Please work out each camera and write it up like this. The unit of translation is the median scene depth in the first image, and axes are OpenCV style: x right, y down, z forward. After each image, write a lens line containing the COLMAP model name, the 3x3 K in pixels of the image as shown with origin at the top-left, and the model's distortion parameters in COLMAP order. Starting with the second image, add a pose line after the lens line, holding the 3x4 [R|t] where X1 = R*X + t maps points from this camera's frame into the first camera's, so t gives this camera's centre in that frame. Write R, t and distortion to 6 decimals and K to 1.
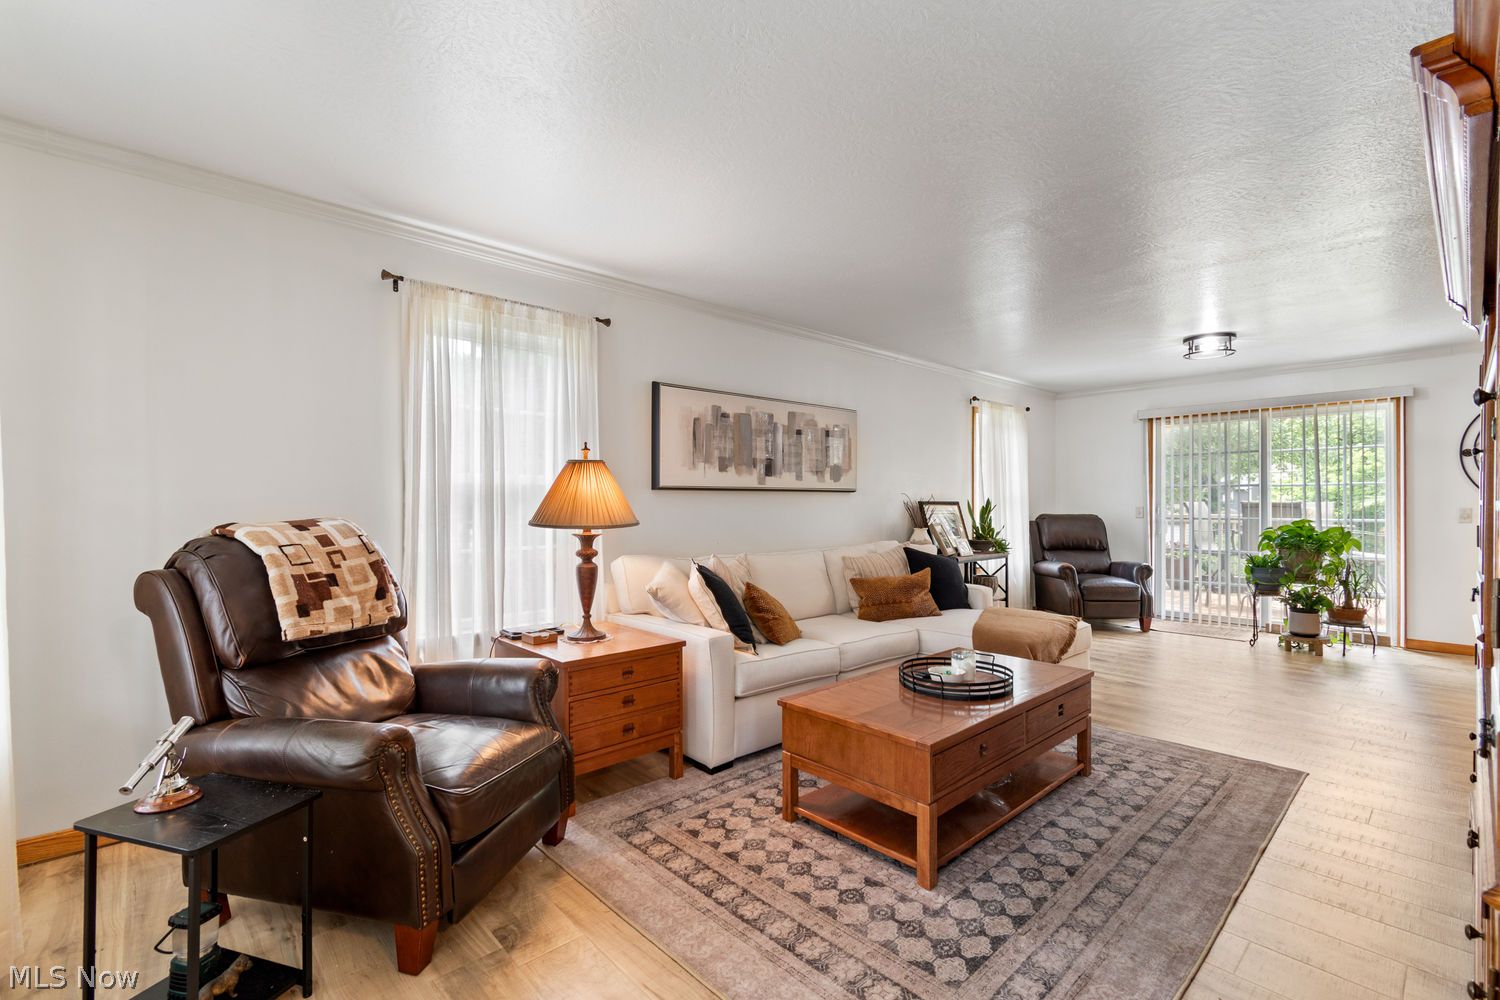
lens RADIAL K [[668.6, 0, 757.2], [0, 668.6, 497.3], [0, 0, 1]] dist [0.005729, -0.002235]
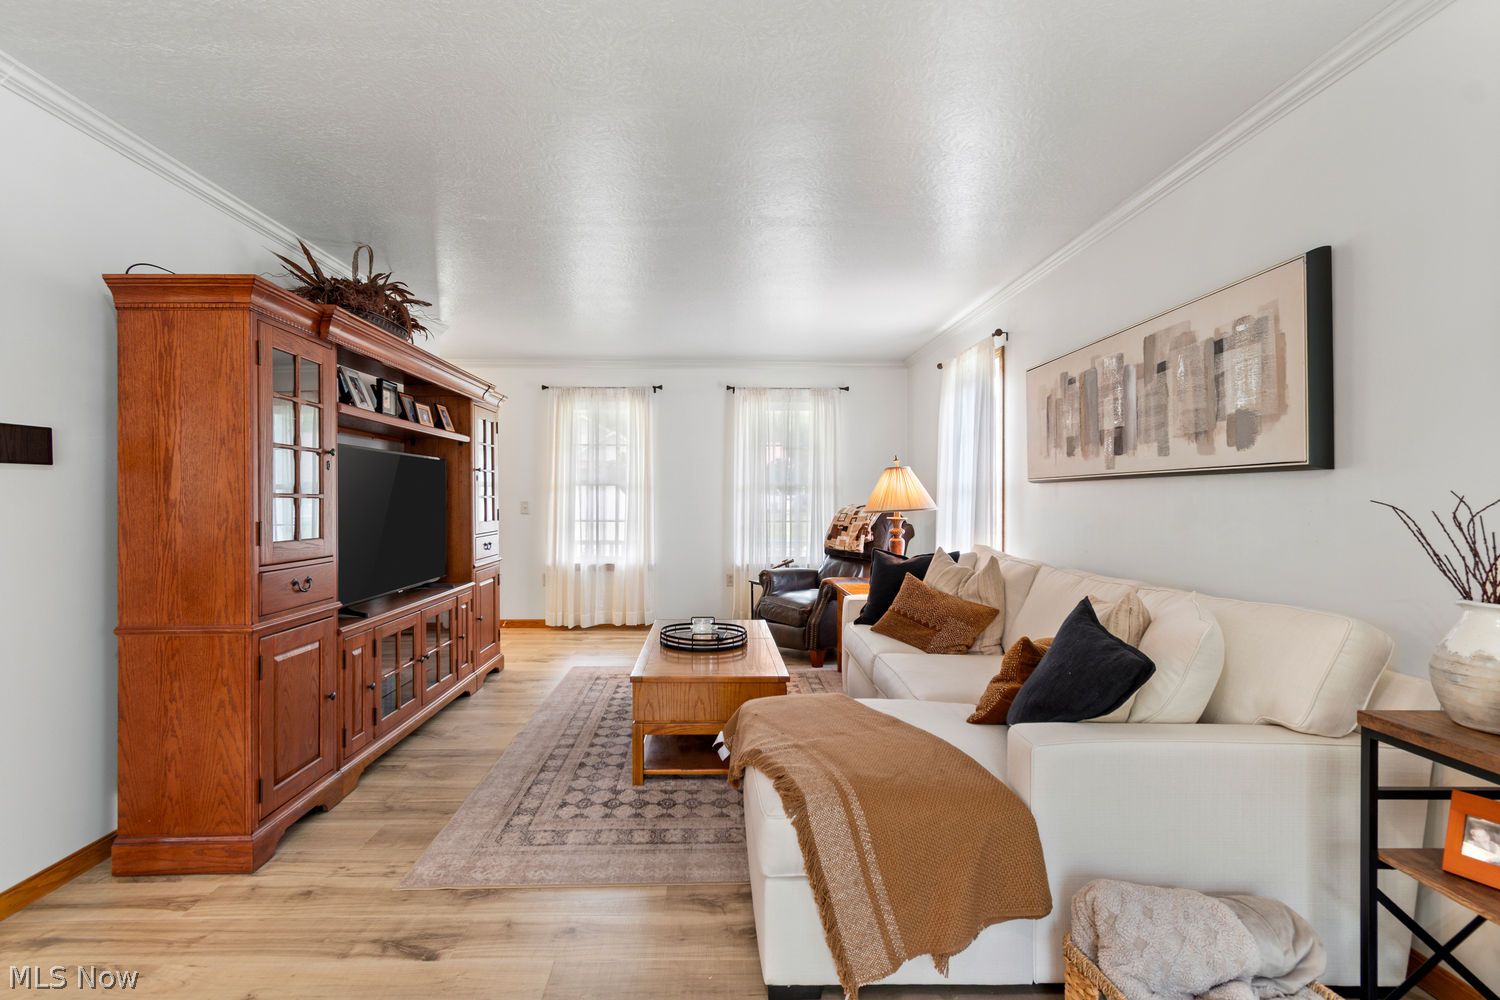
lens RADIAL K [[668.6, 0, 709.9], [0, 668.6, 502.5], [0, 0, 1]] dist [0.005729, -0.002235]
pose [[-0.682843, 0.005021, -0.730548, 0.777754], [0.005517, 0.999983, 0.001717, 0.010471], [0.730544, -0.002858, -0.682860, 1.207801]]
